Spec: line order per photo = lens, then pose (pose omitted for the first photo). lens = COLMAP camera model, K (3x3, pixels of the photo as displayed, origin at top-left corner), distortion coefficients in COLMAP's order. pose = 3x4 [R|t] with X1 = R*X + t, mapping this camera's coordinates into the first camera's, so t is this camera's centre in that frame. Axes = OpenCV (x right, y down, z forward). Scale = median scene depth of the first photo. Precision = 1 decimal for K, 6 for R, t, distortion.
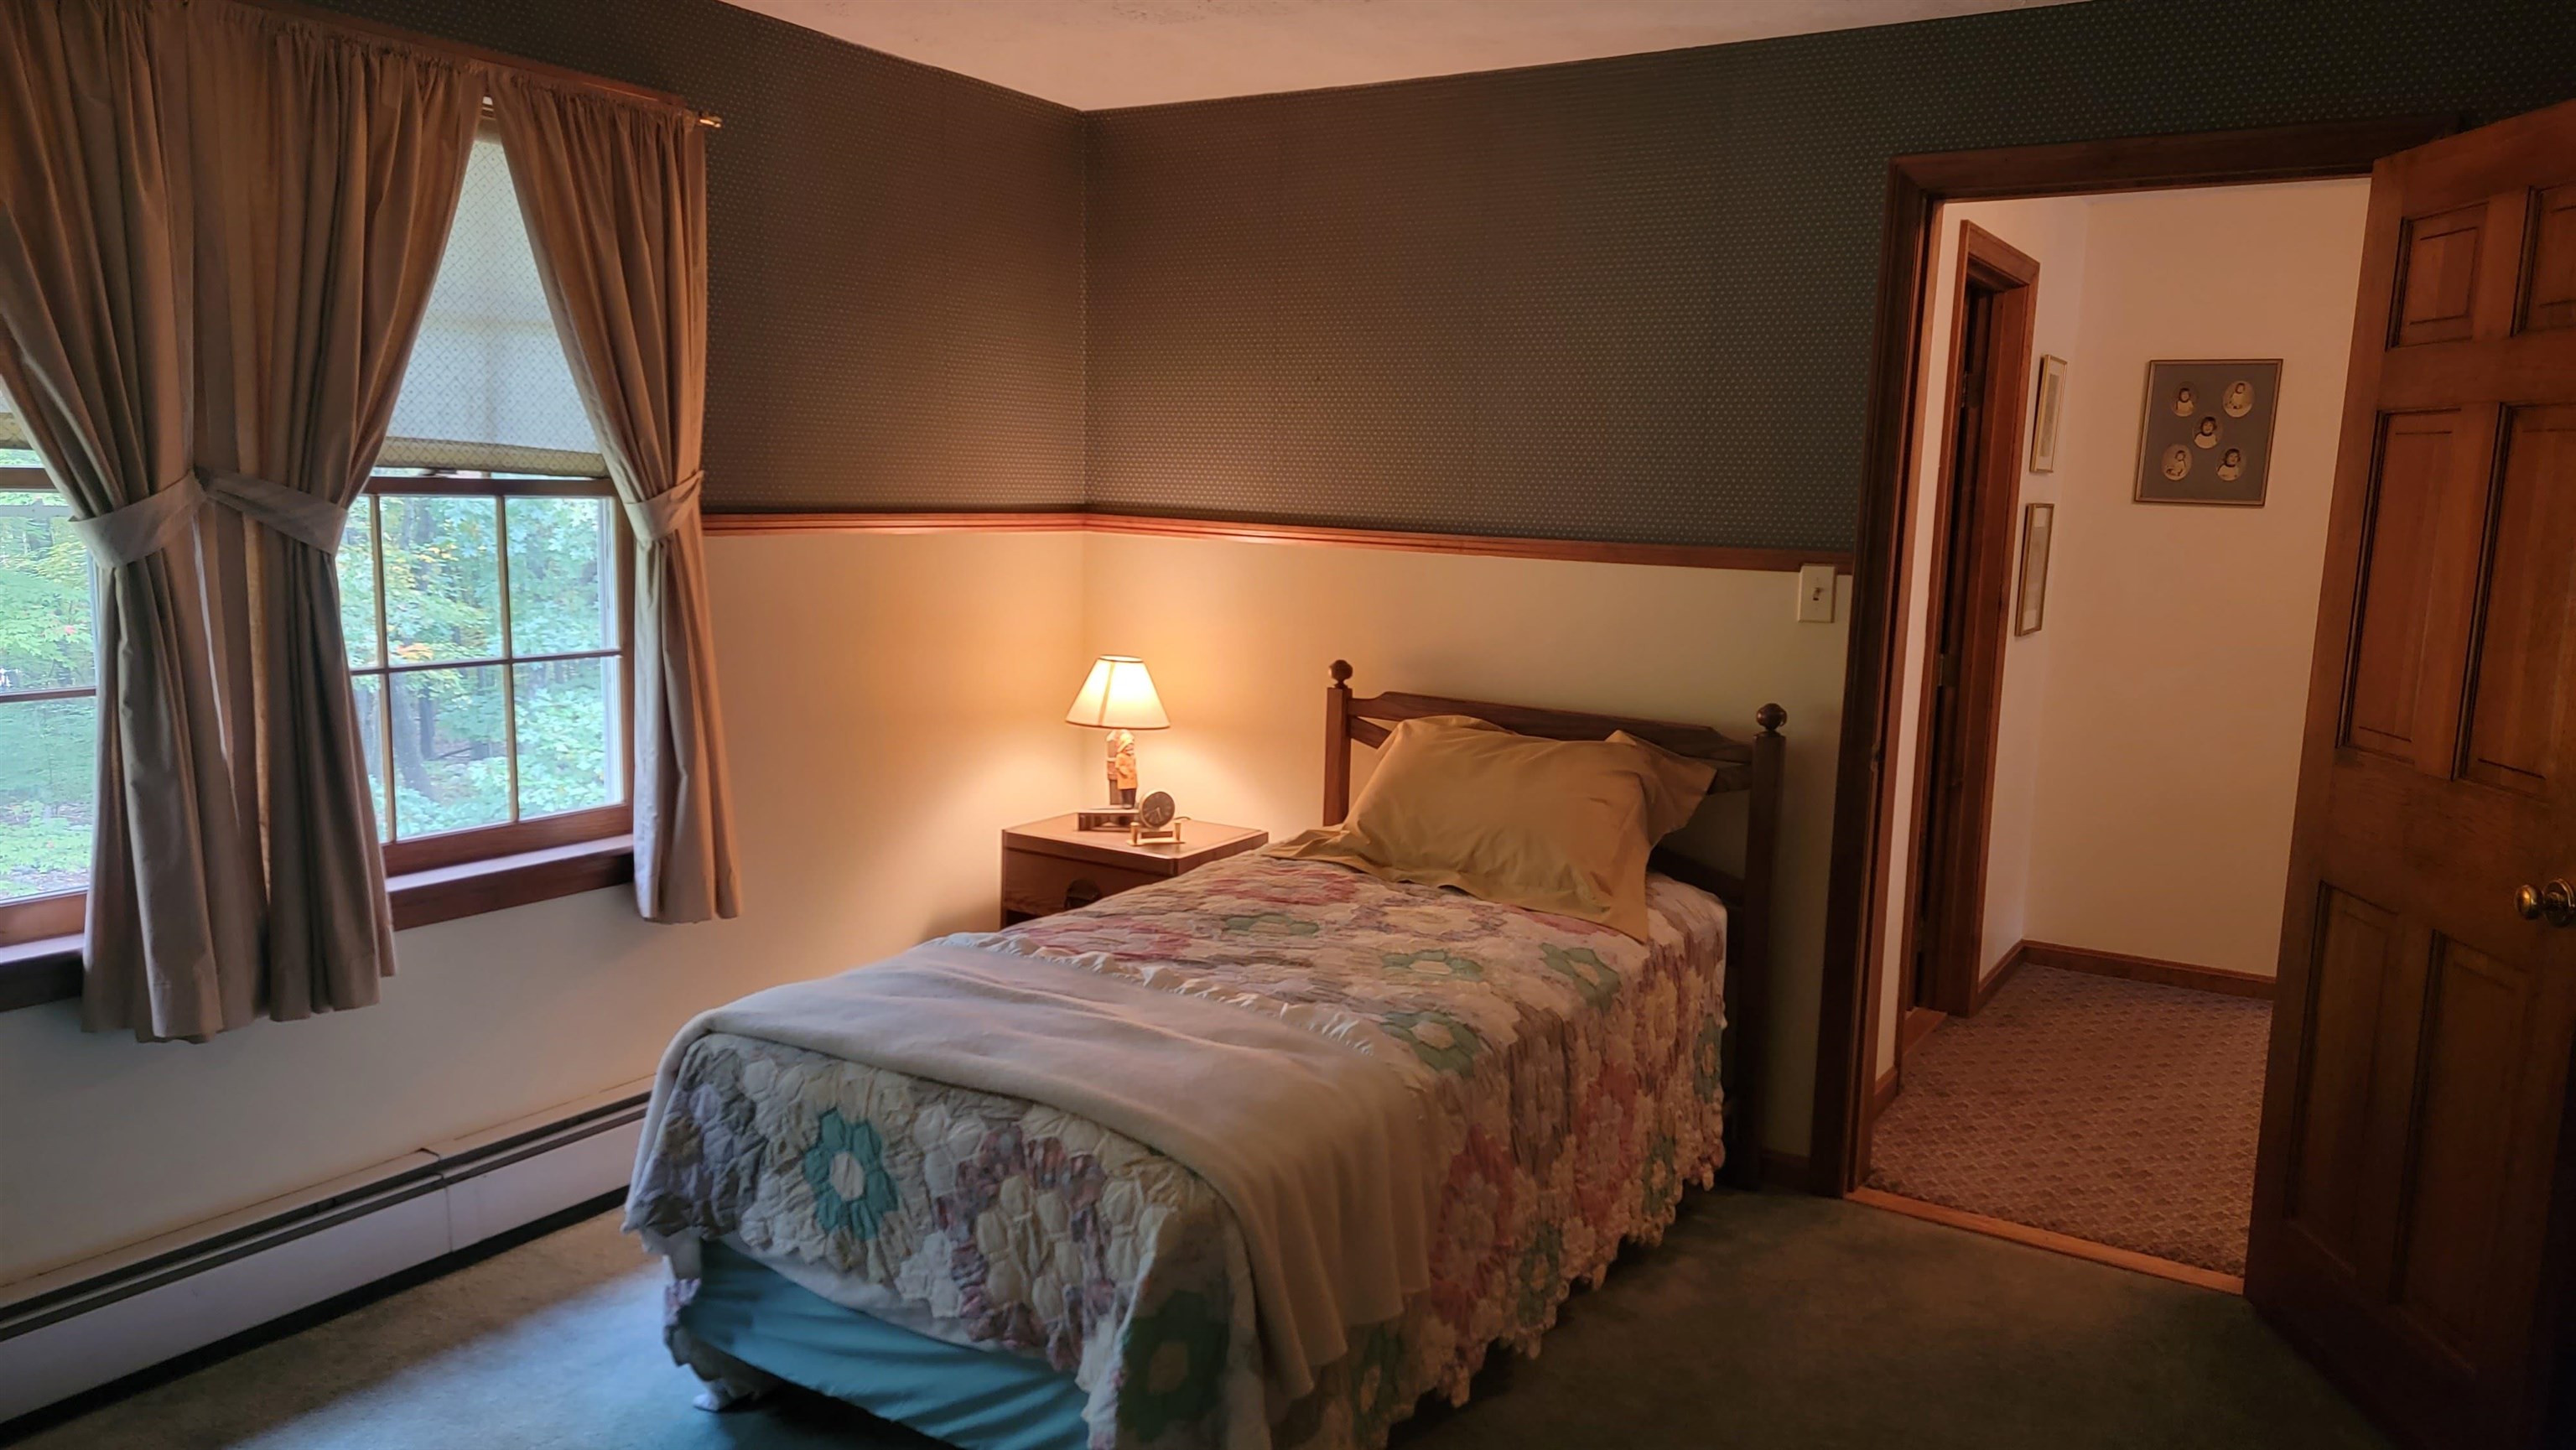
lens RADIAL K [[1757.7, 0, 1300.3], [0, 1757.7, 745.6], [0, 0, 1]] dist [0.076353, -0.055843]
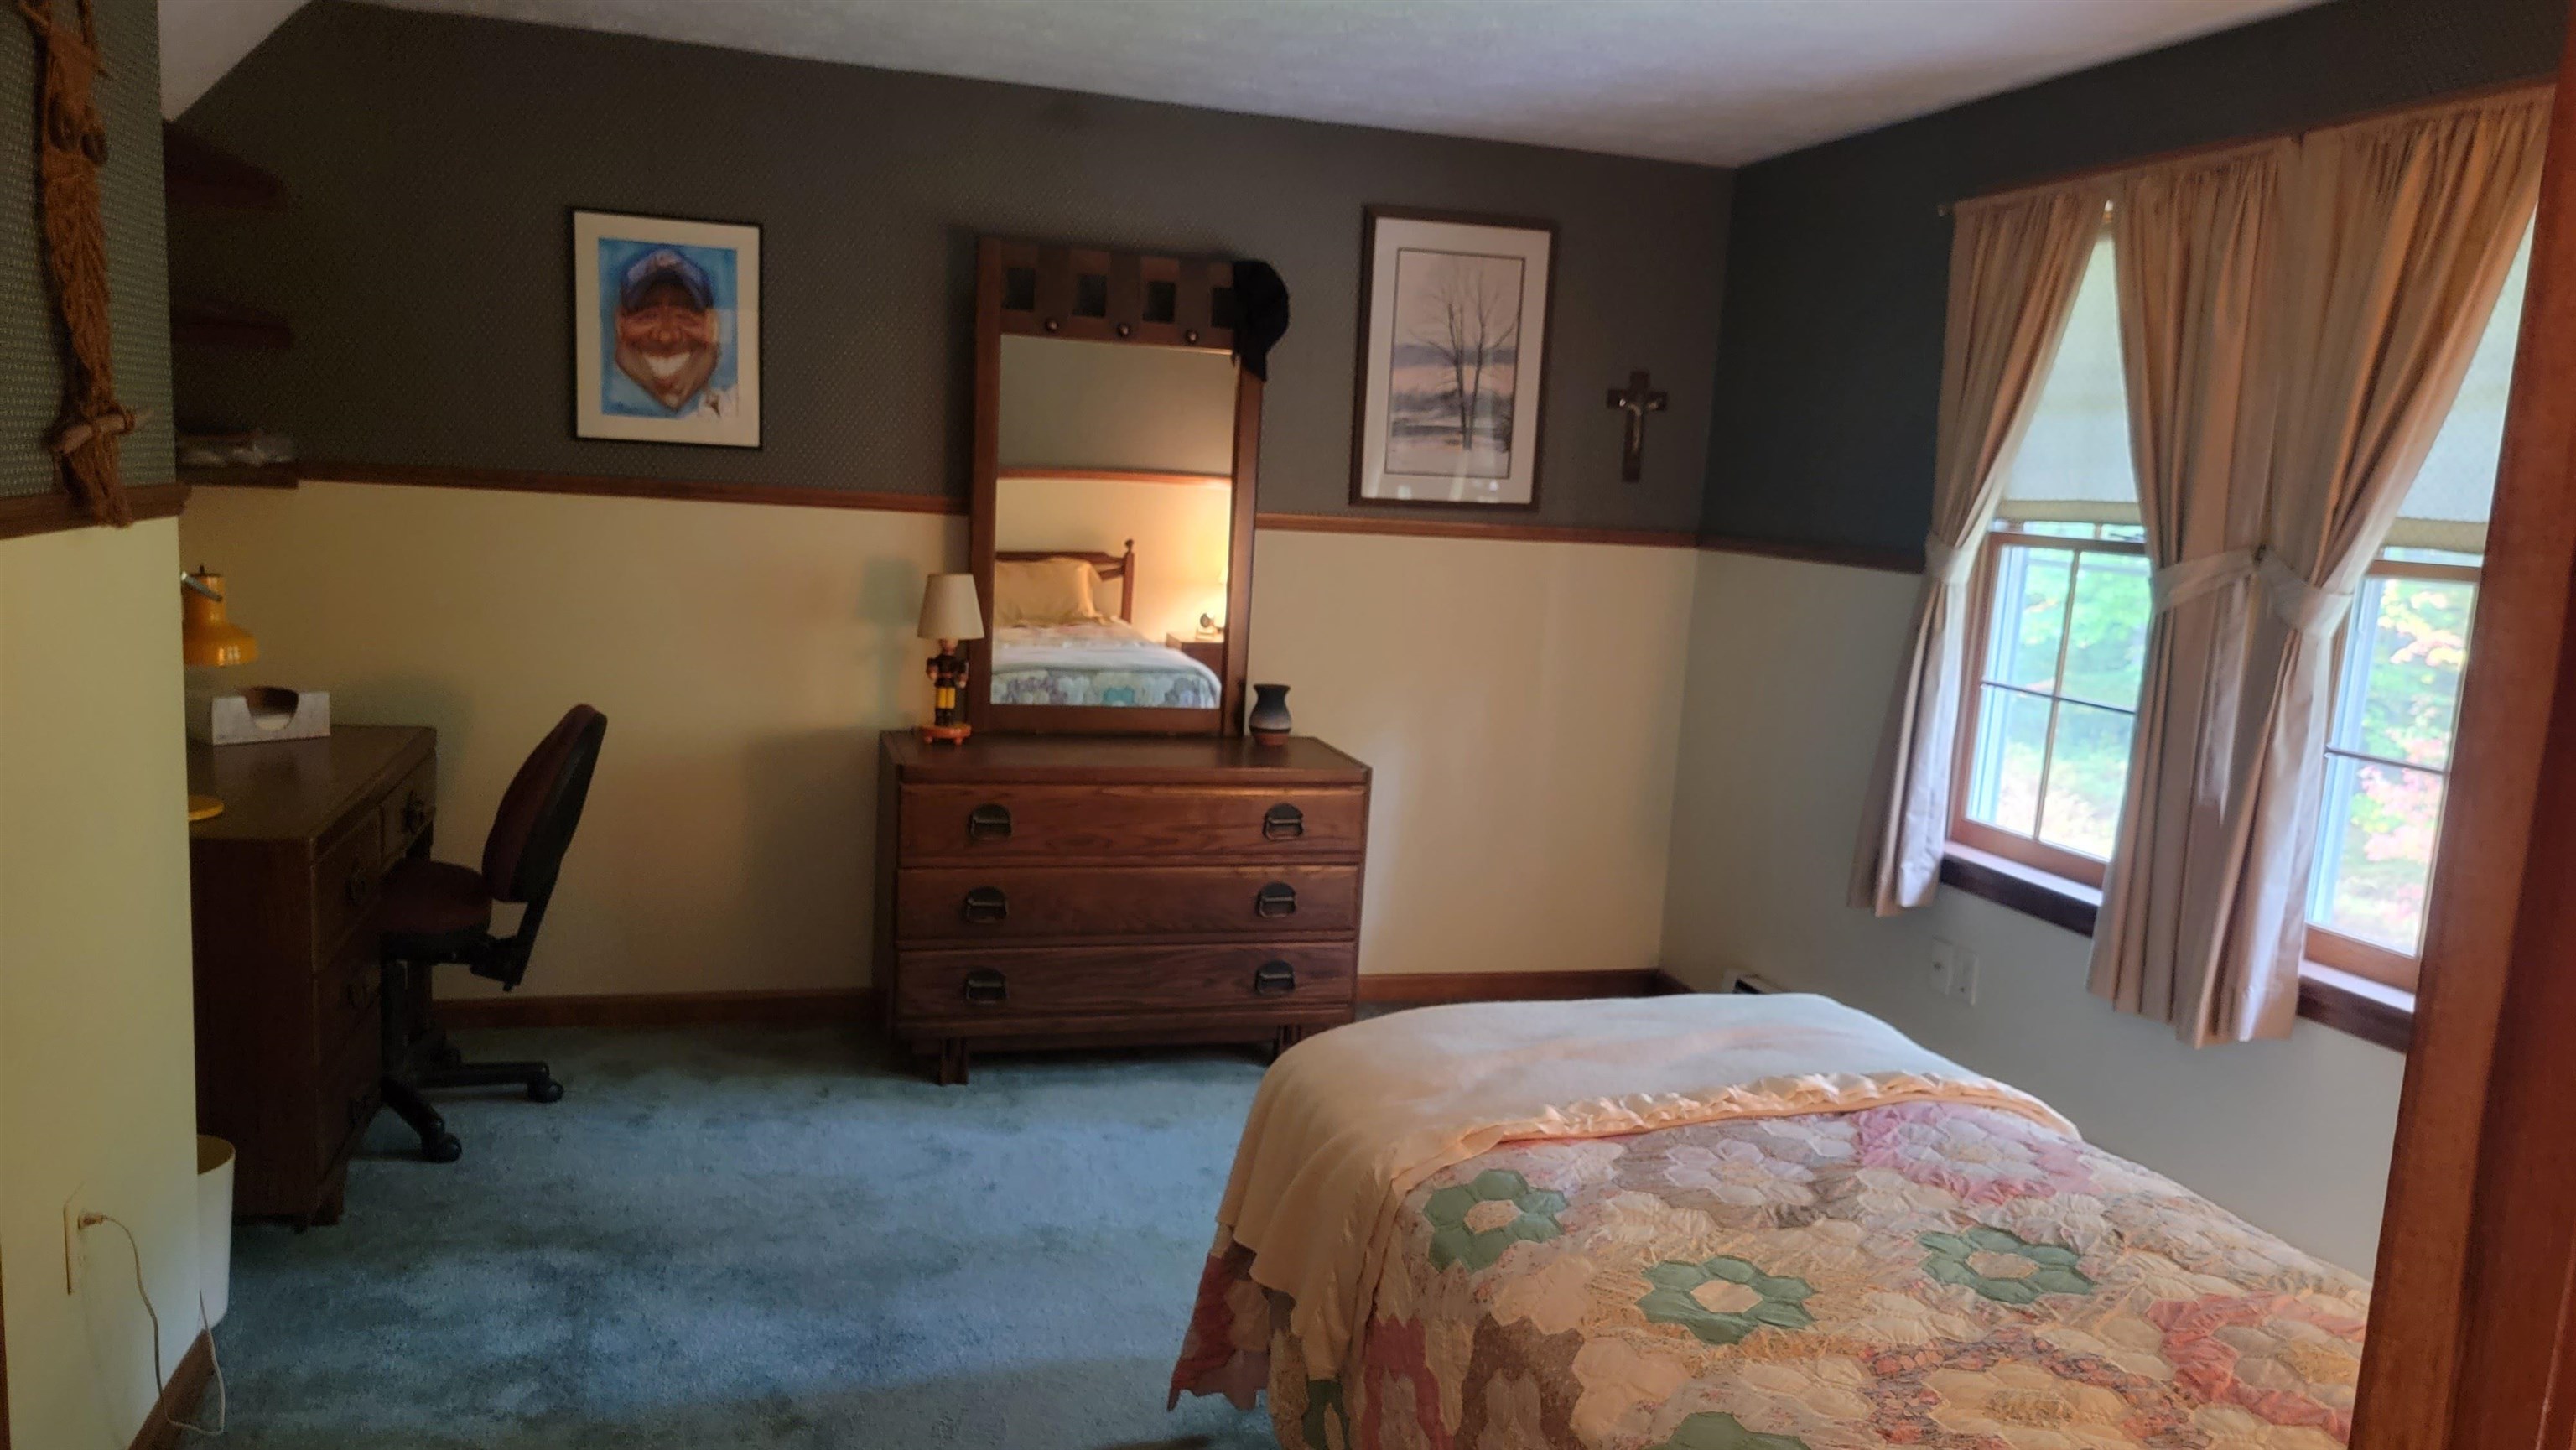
lens RADIAL K [[1757.7, 0, 1299.6], [0, 1757.7, 719.6], [0, 0, 1]] dist [0.076353, -0.055843]
pose [[-0.636398, 0.041869, -0.770223, 0.637366], [-0.198985, 0.955819, 0.216369, -0.166916], [0.745253, 0.290960, -0.599950, 1.221301]]
